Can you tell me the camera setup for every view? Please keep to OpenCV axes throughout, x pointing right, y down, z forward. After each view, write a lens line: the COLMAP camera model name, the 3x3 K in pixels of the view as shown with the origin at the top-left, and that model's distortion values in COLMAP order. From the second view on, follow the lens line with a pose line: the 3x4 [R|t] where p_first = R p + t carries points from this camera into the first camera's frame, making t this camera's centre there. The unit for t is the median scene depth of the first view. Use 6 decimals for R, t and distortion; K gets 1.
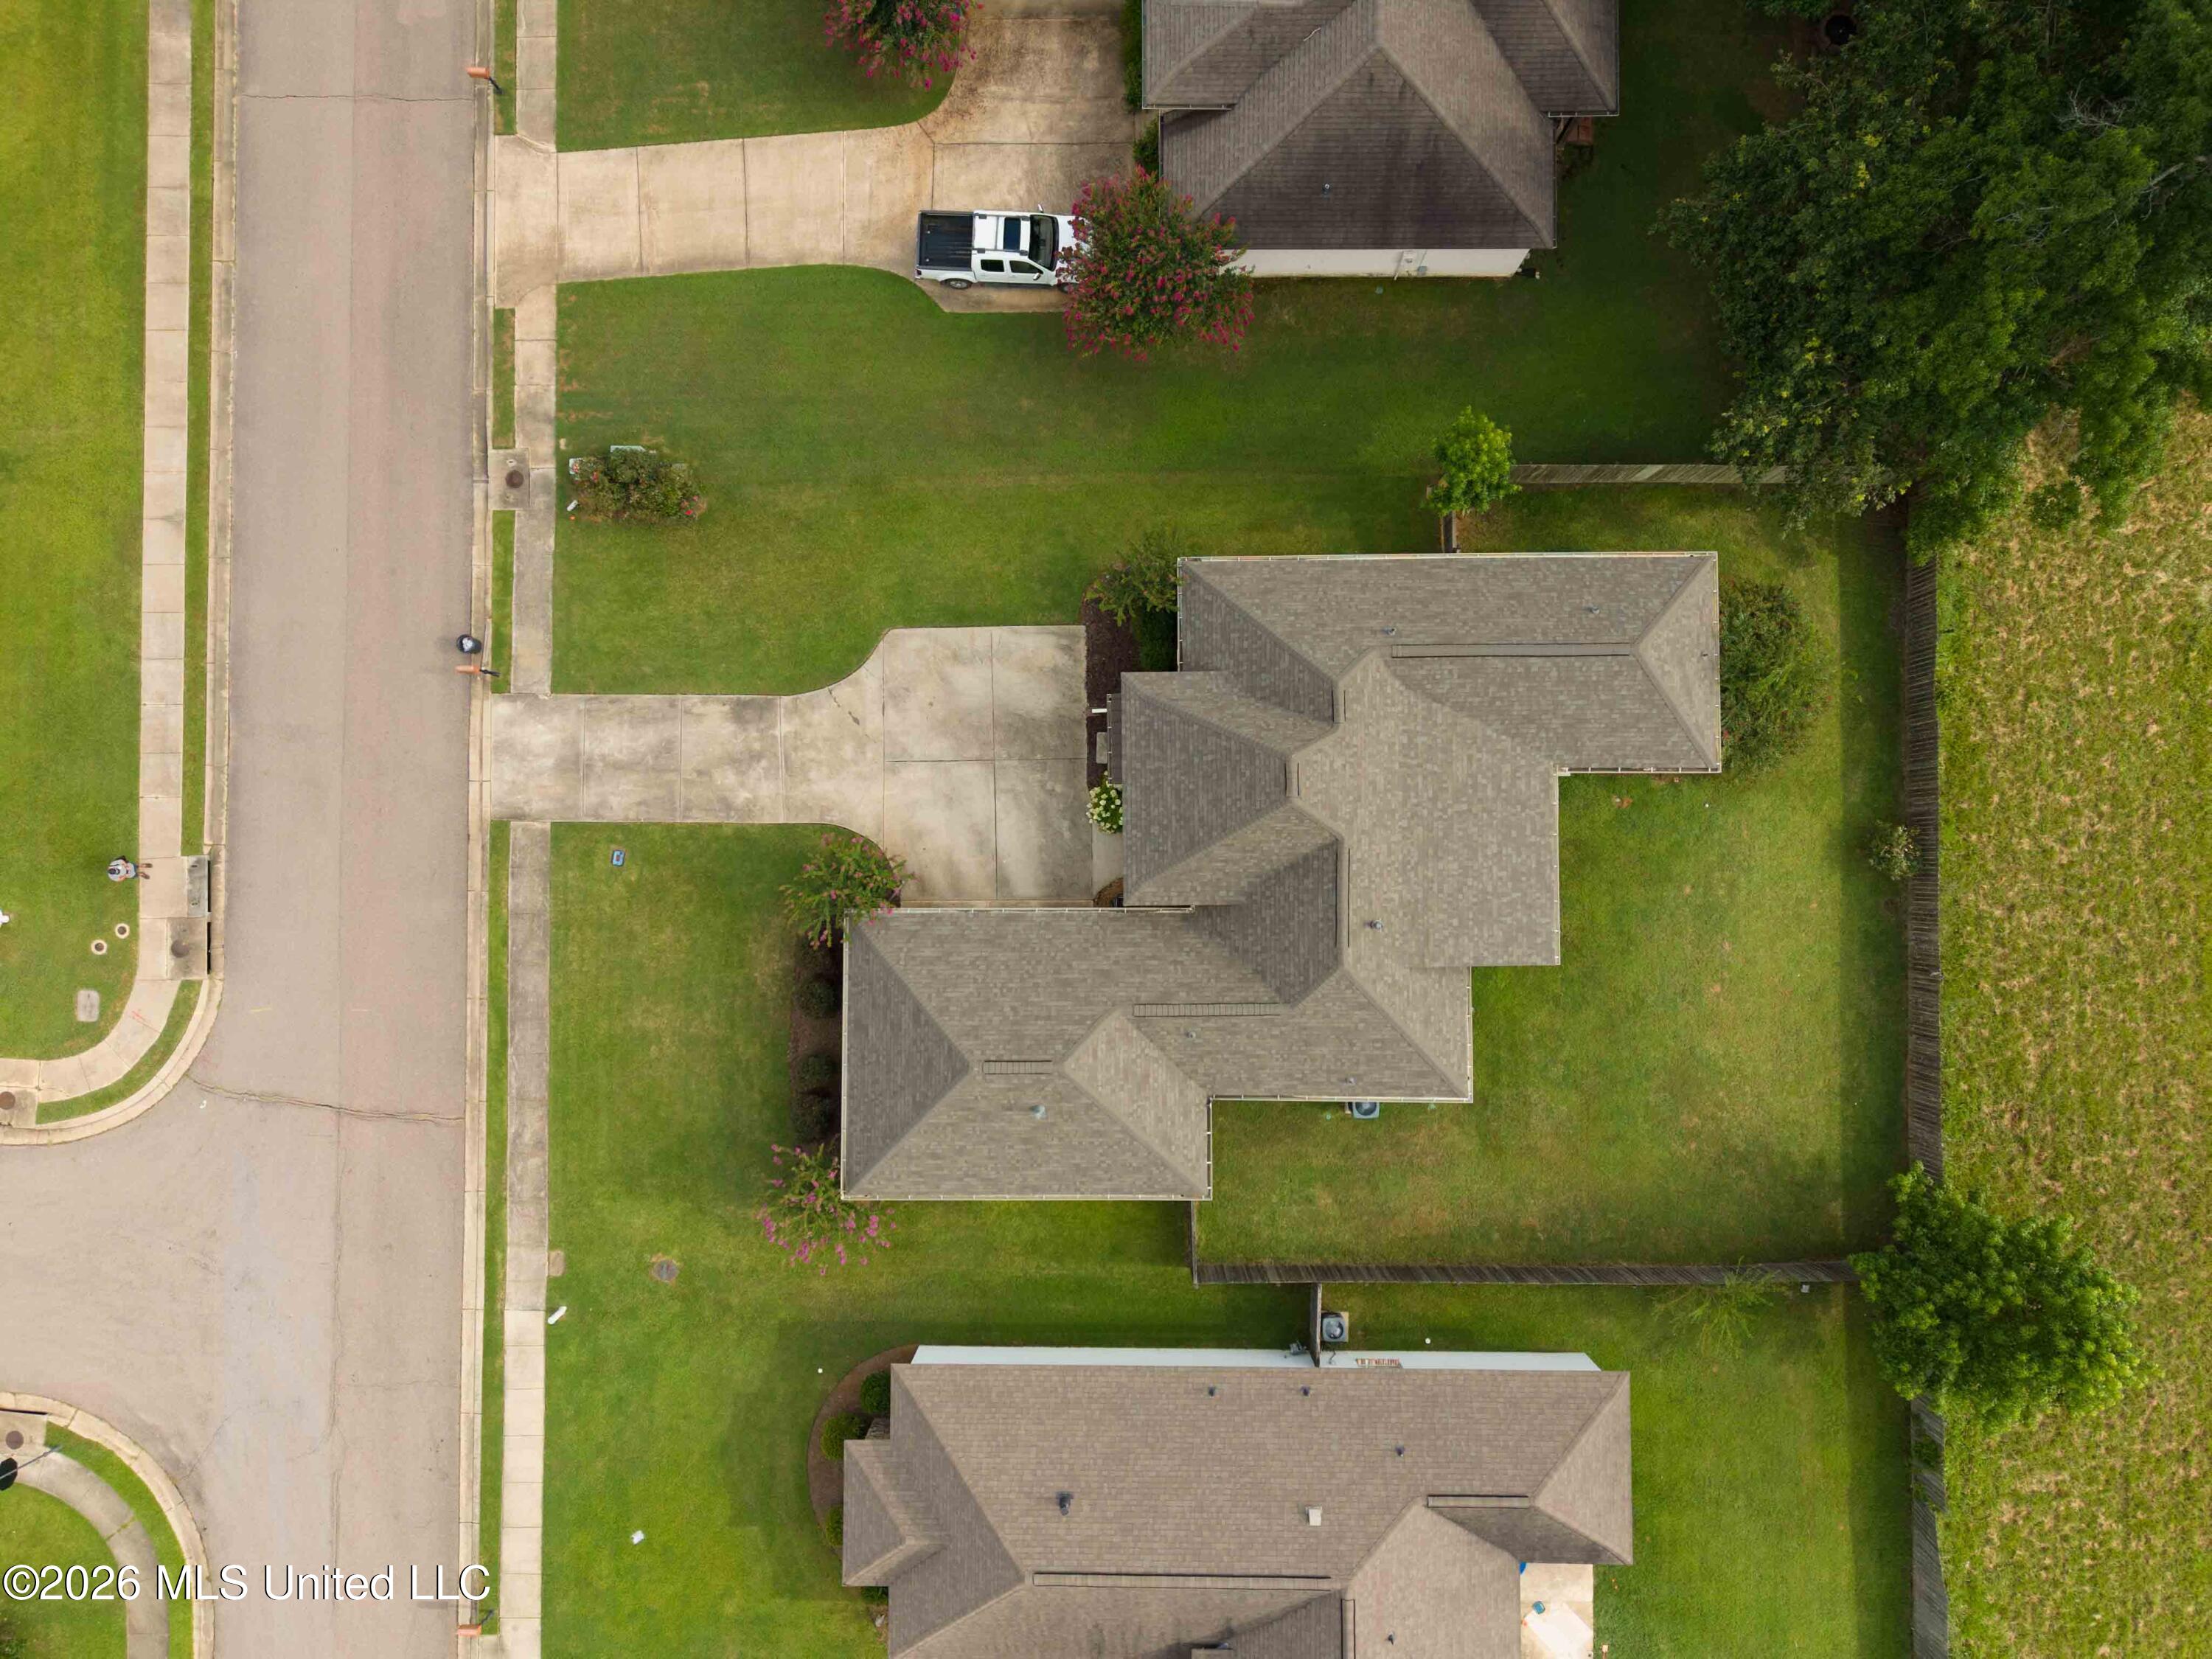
lens RADIAL K [[1524.9, 0, 1106.0], [0, 1524.9, 829.5], [0, 0, 1]] dist [0.041337, -0.052353]
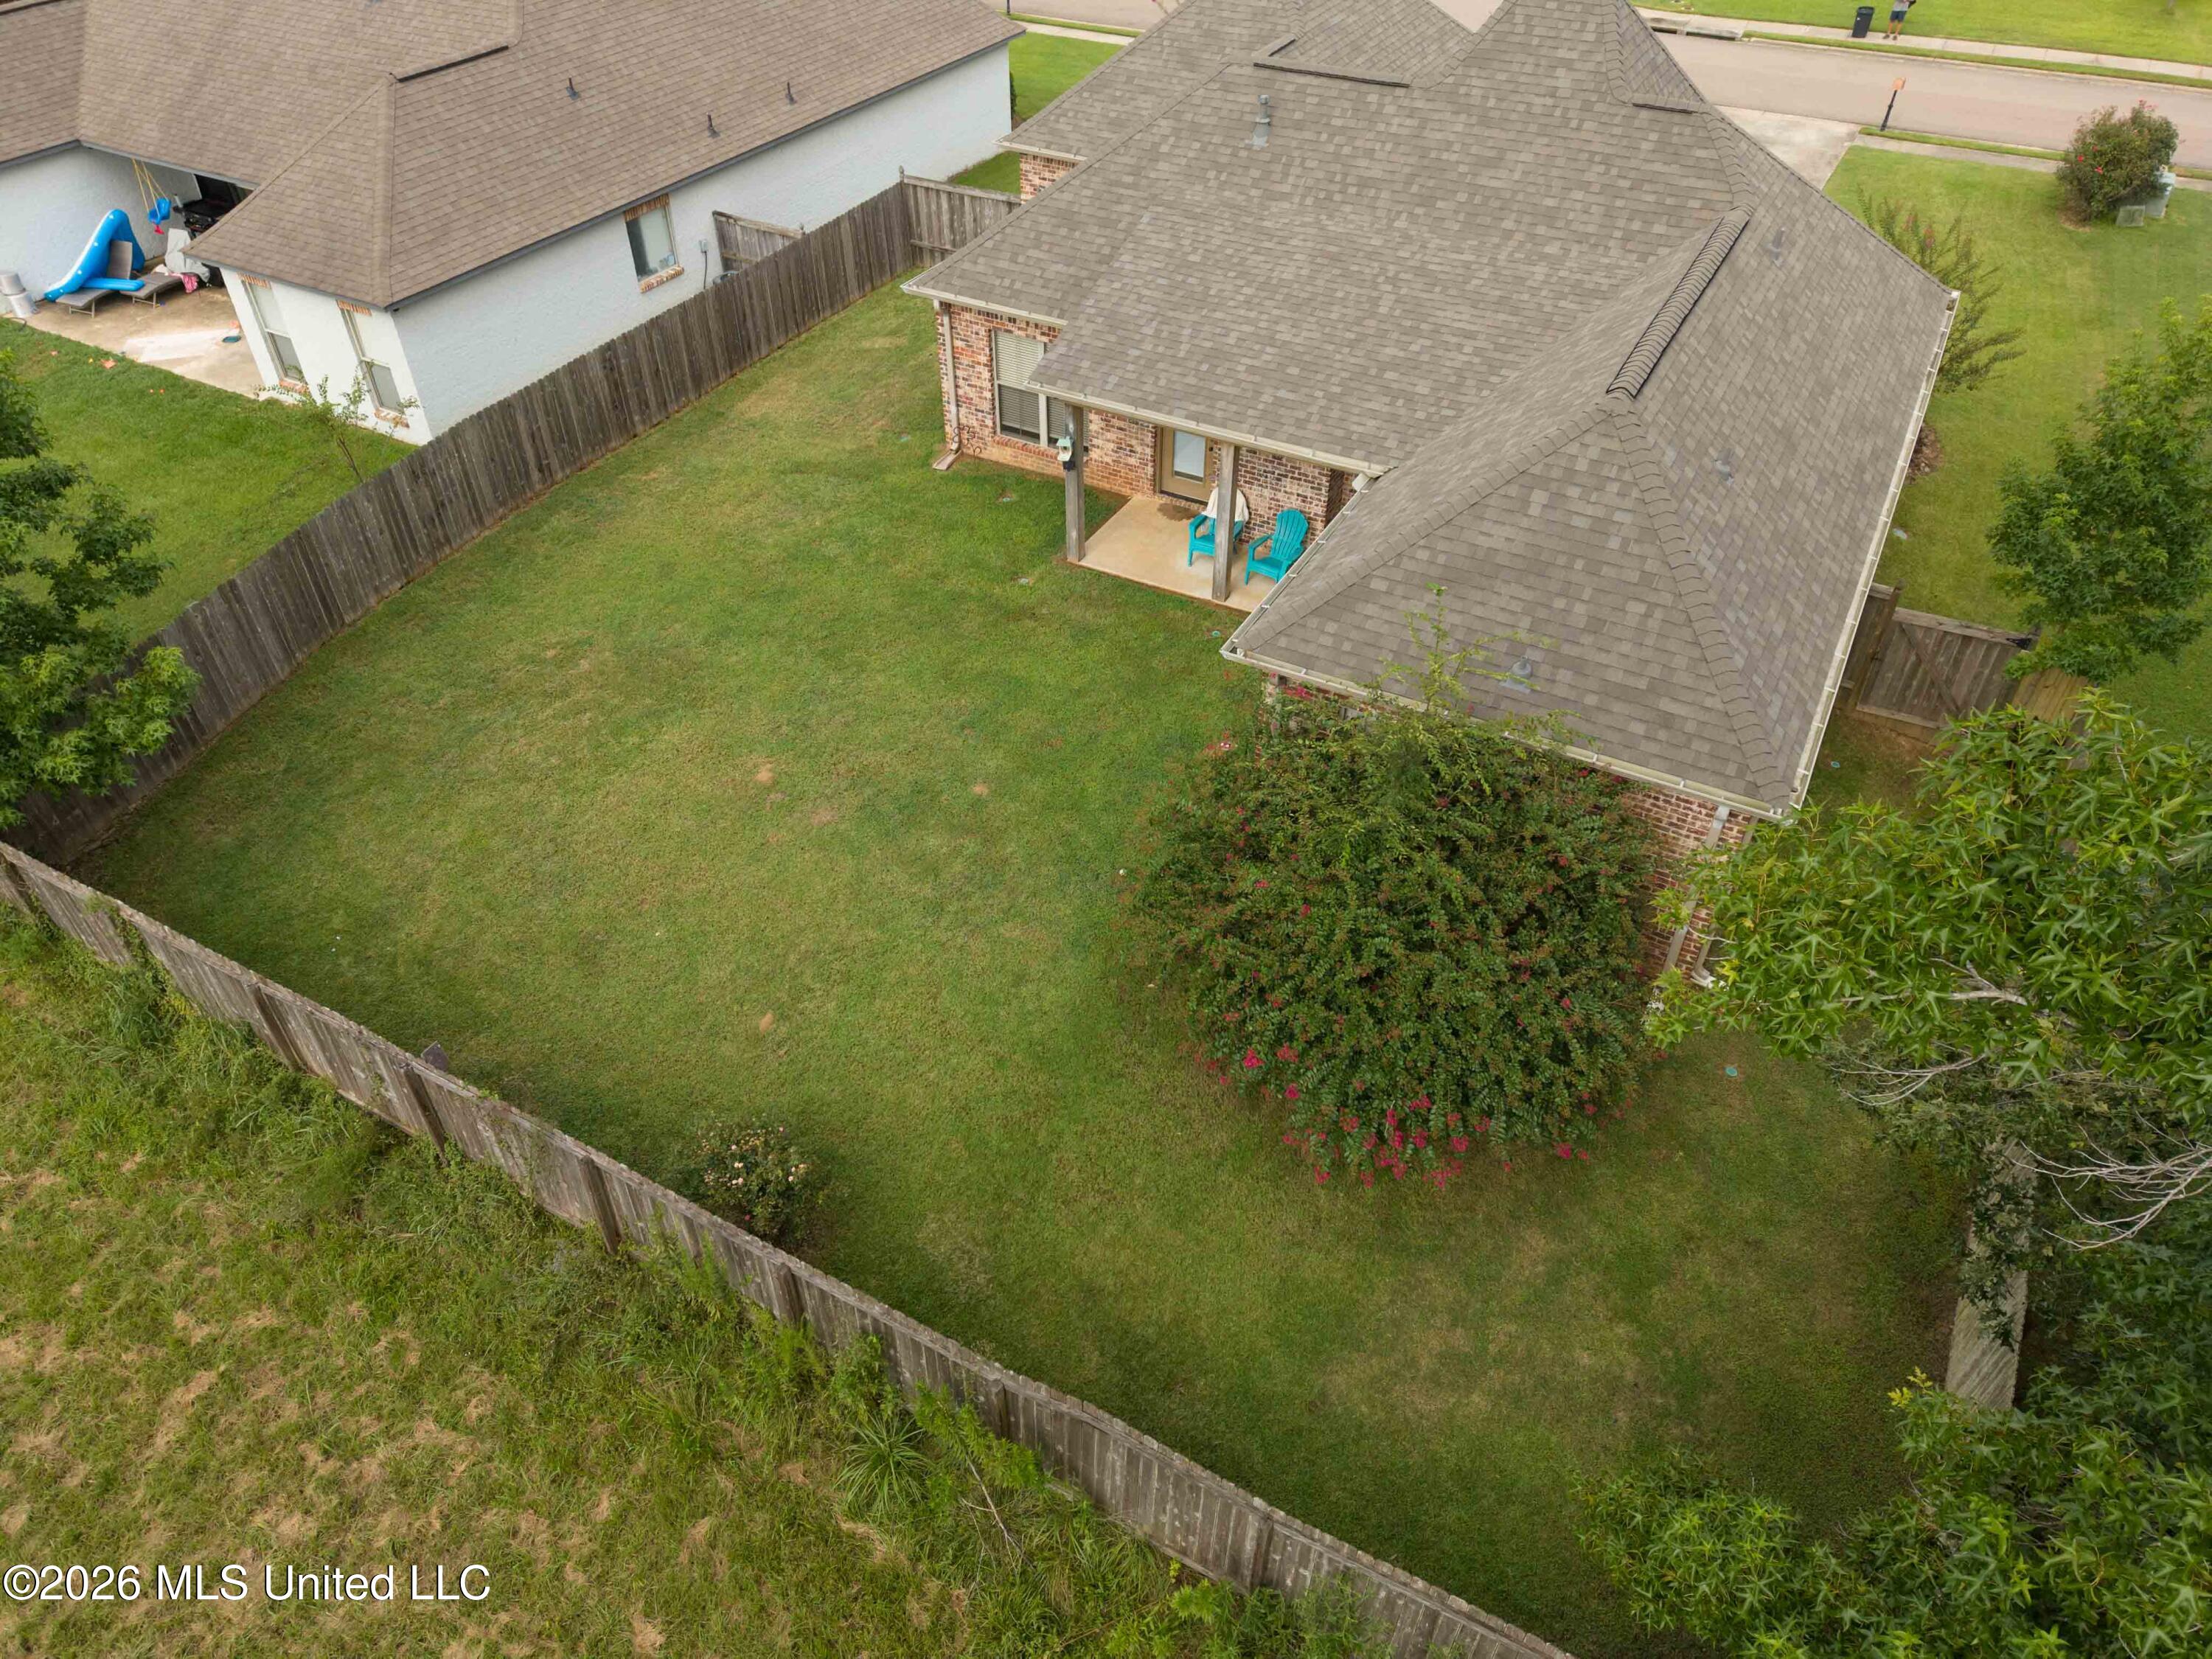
lens RADIAL K [[1512.0, 0, 1081.3], [0, 1512.0, 828.0], [0, 0, 1]] dist [0.027516, -0.021920]
pose [[-0.490779, 0.570545, -0.658494, 0.642676], [-0.870720, -0.293989, 0.394229, -0.159696], [0.031336, 0.766843, 0.641069, 0.702797]]
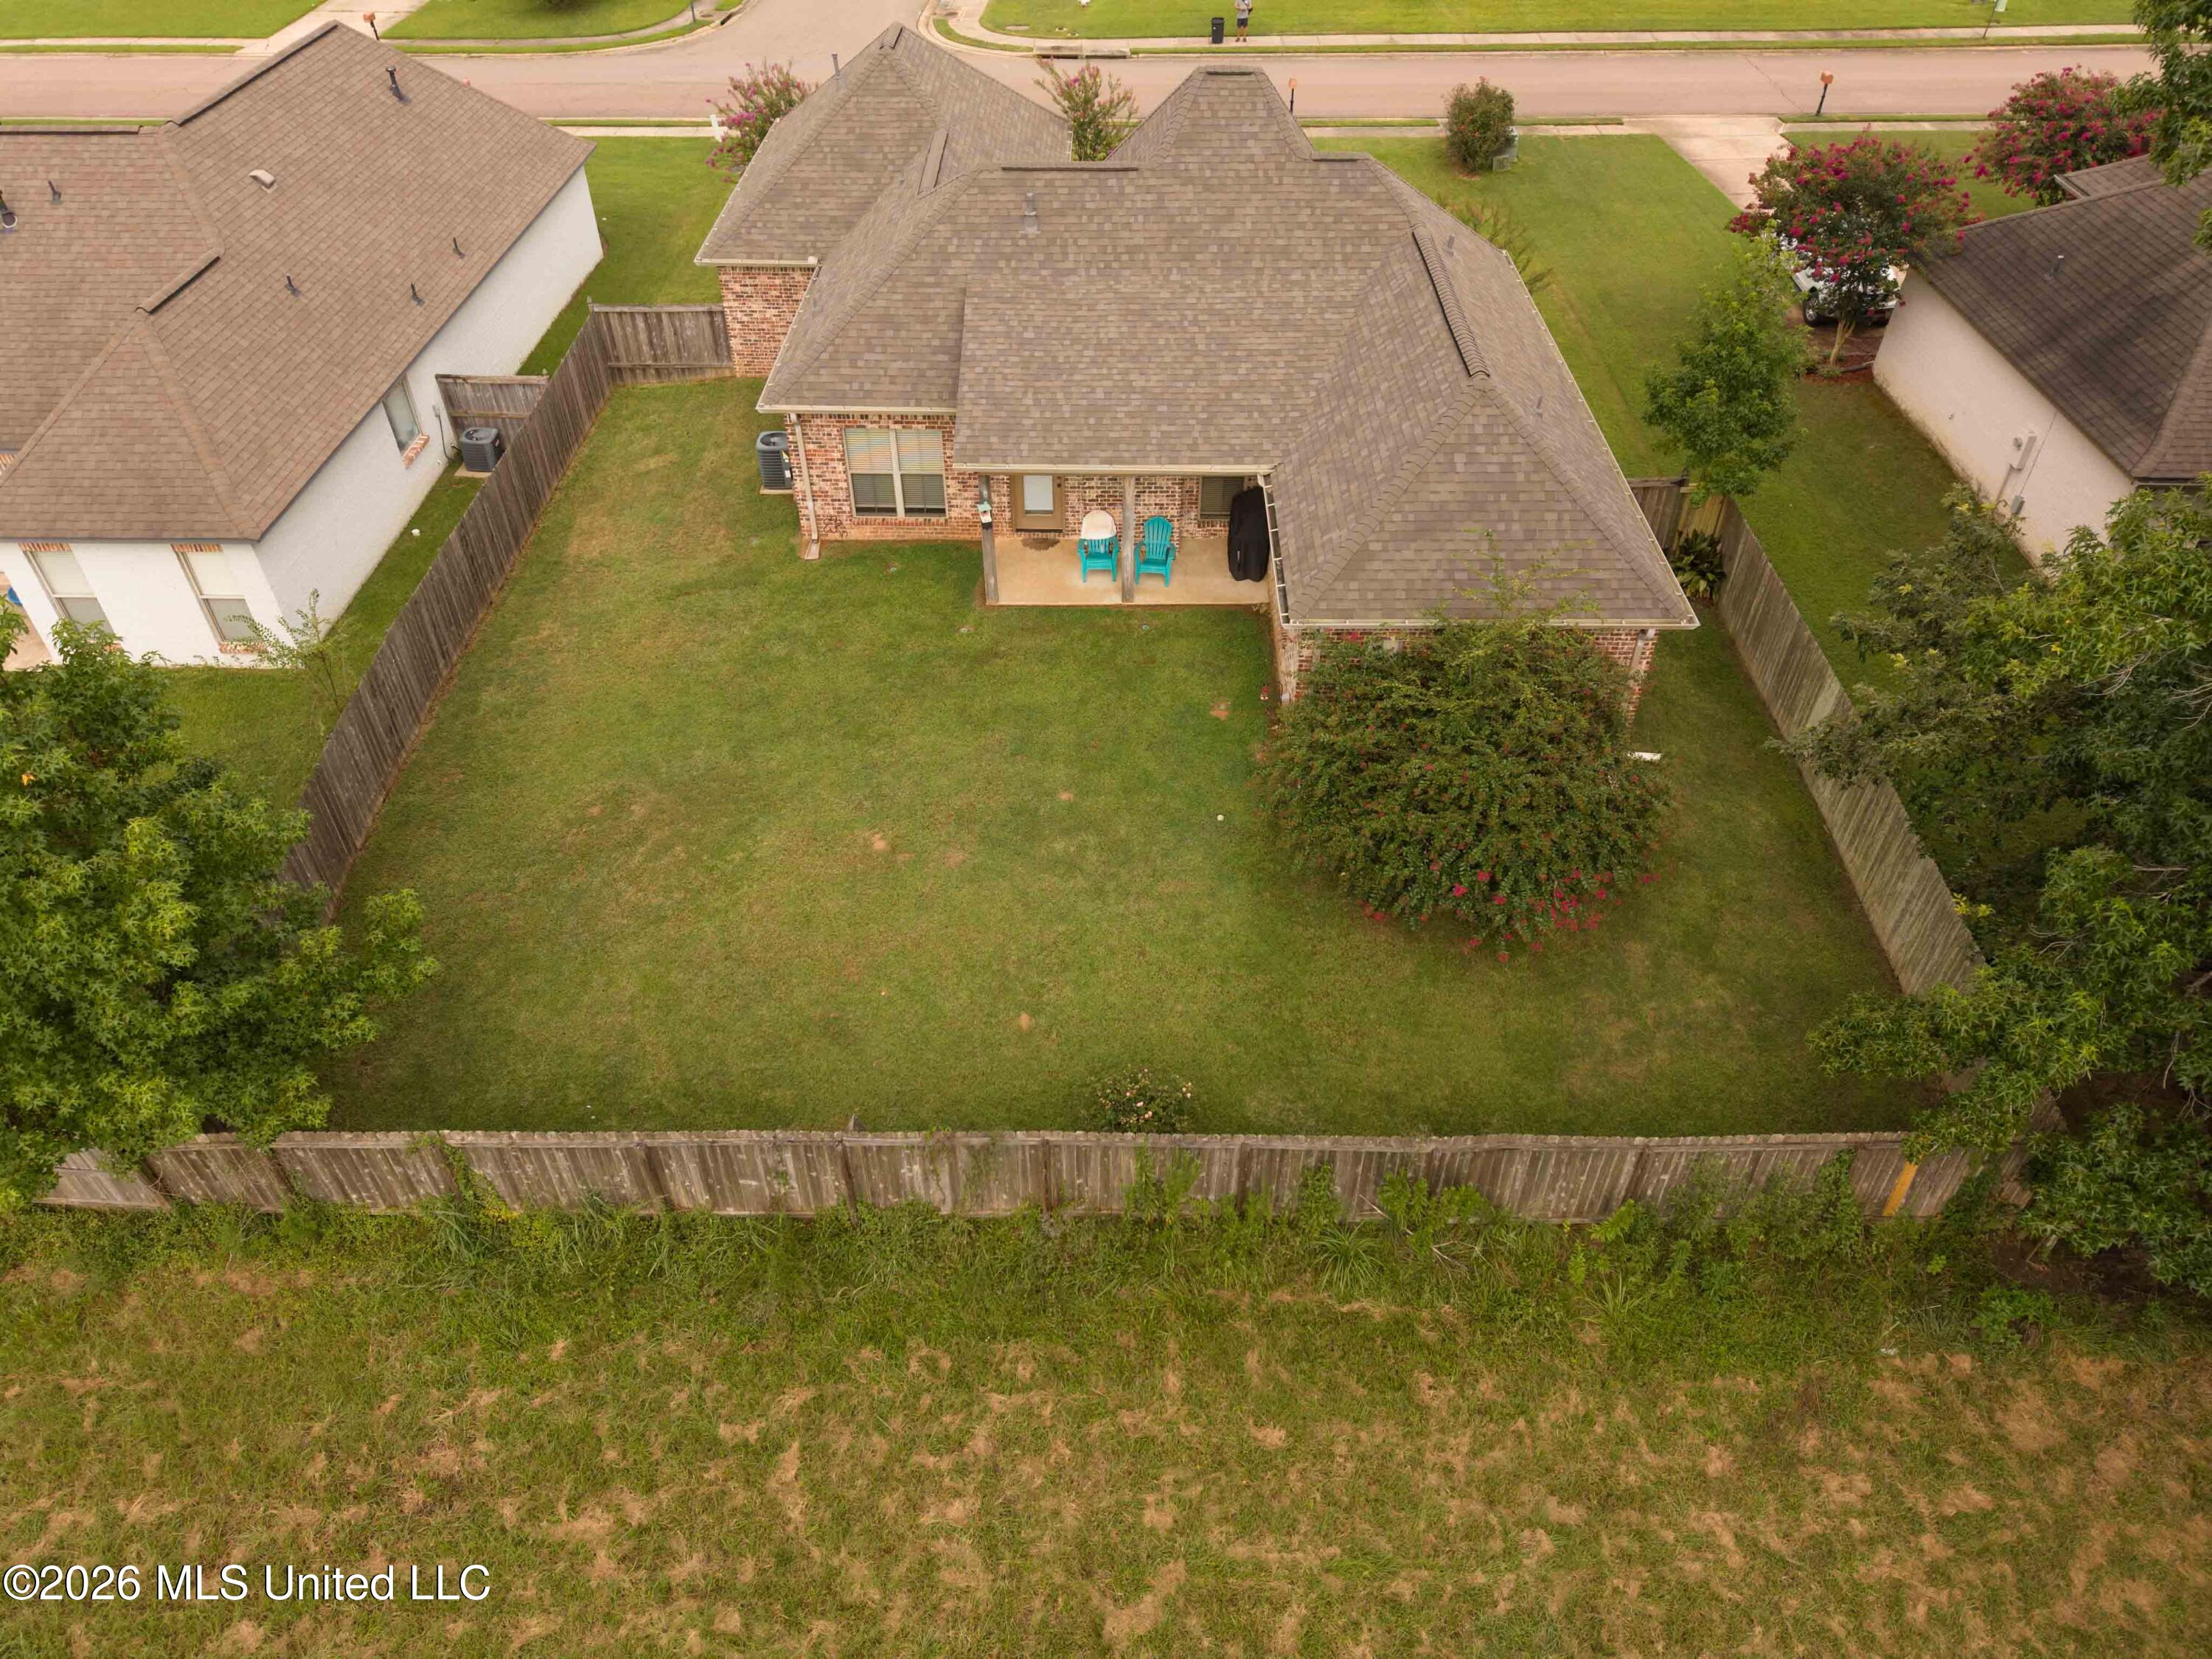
lens RADIAL K [[1524.9, 0, 1106.0], [0, 1524.9, 829.5], [0, 0, 1]] dist [0.041337, -0.052353]
pose [[-0.013293, 0.652470, -0.757698, 0.772639], [-0.999361, 0.016470, 0.031715, 0.007675], [0.033172, 0.757636, 0.651834, 0.635992]]
